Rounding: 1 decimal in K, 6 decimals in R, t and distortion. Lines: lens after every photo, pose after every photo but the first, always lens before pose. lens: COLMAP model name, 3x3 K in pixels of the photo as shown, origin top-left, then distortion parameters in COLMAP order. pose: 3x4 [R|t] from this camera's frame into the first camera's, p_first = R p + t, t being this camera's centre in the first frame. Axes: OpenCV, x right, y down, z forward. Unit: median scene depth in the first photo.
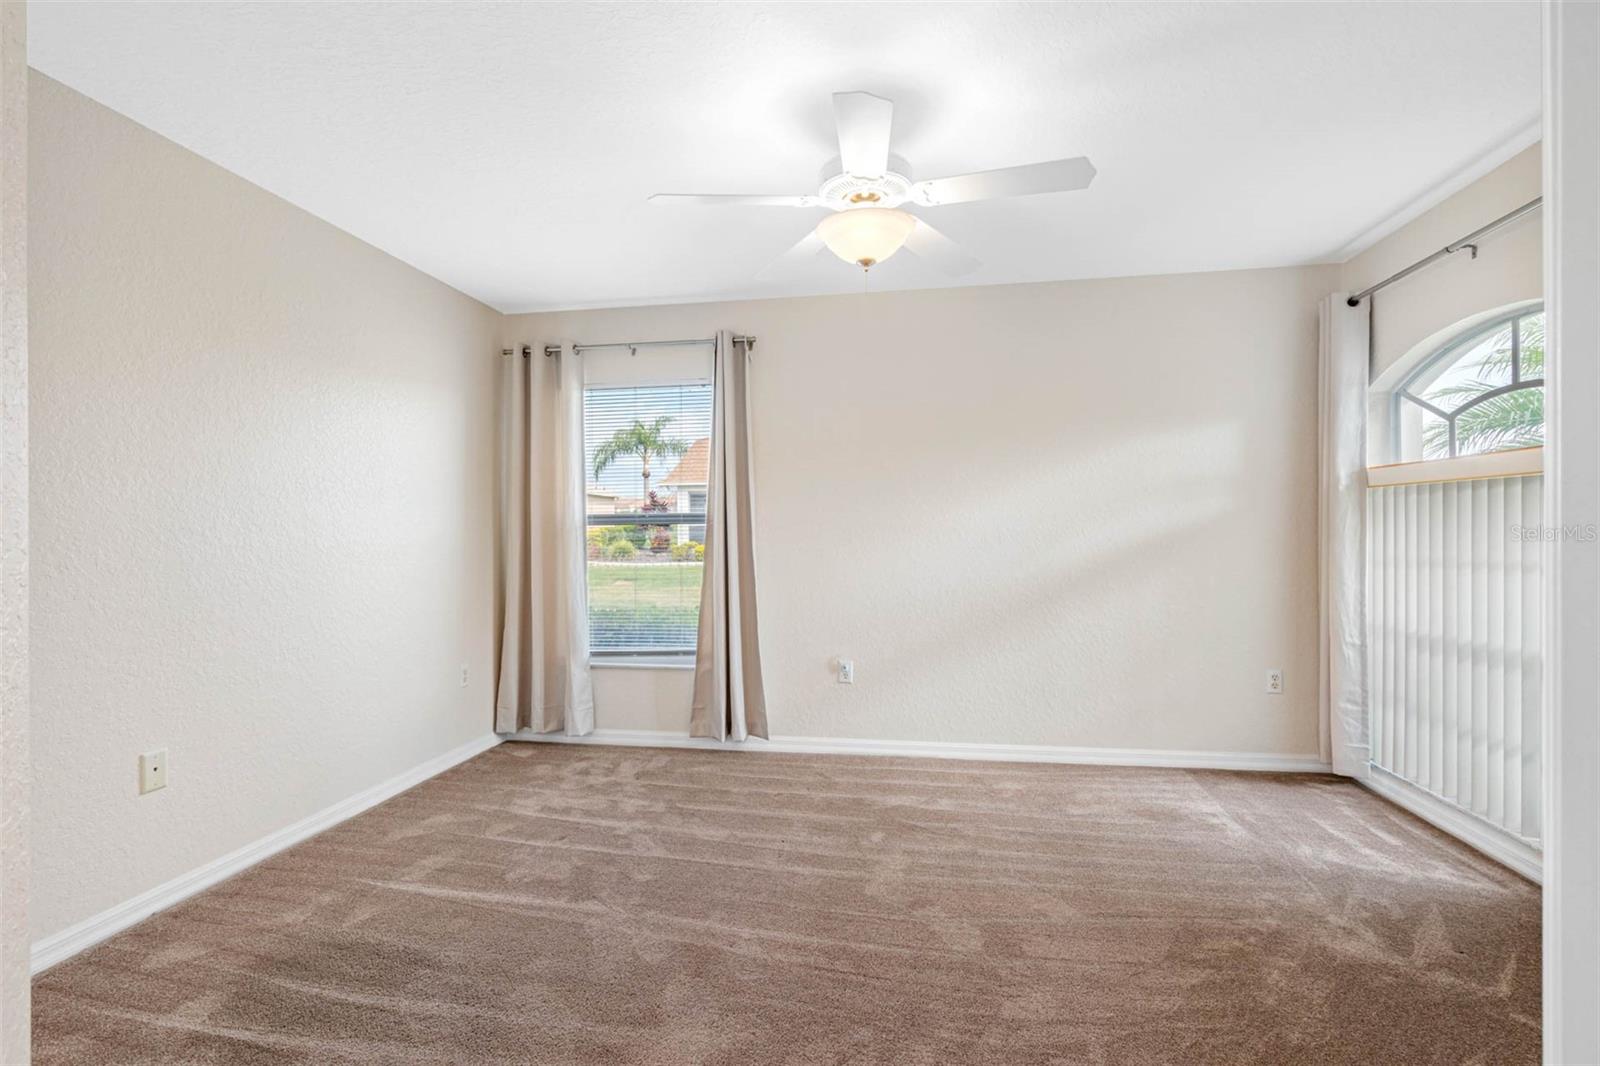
lens RADIAL K [[732.2, 0, 799.4], [0, 732.2, 540.8], [0, 0, 1]] dist [-0.010197, 0.005236]
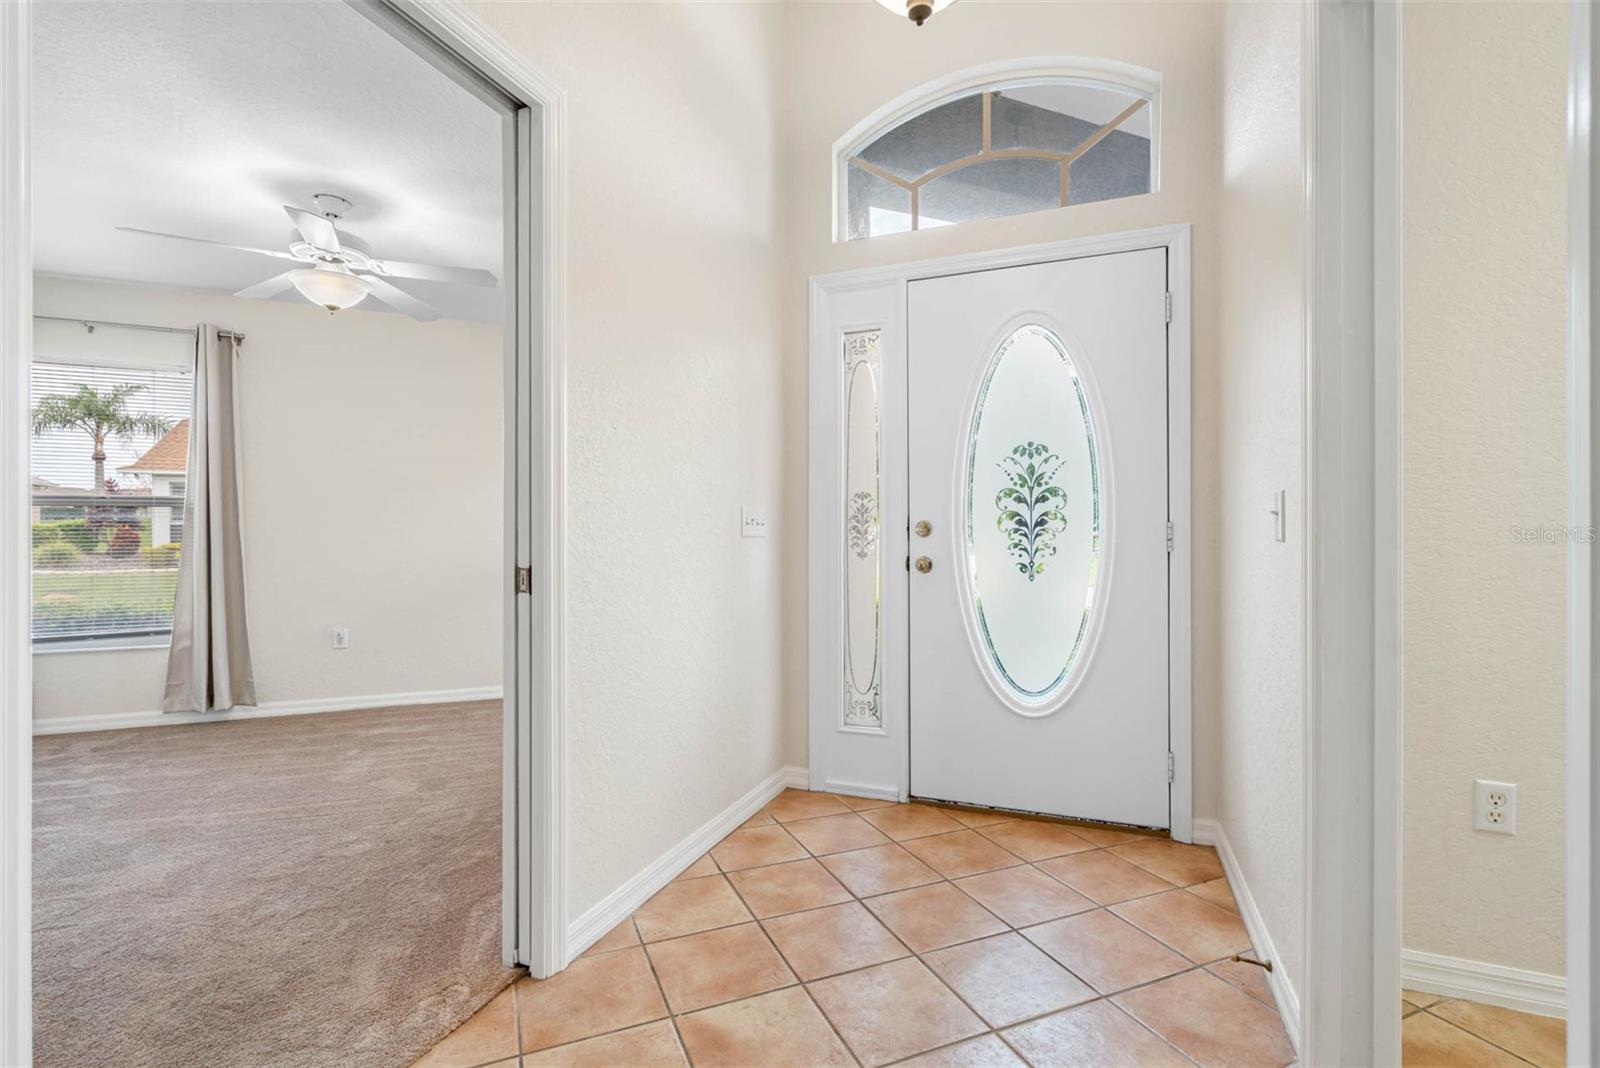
lens RADIAL K [[738.4, 0, 798.1], [0, 738.4, 541.6], [0, 0, 1]] dist [-0.000020, -0.000636]
pose [[0.850595, 0.003504, 0.525809, 0.063094], [0.000620, 0.999970, -0.007667, 0.035412], [-0.525820, 0.006848, 0.850568, -0.351558]]
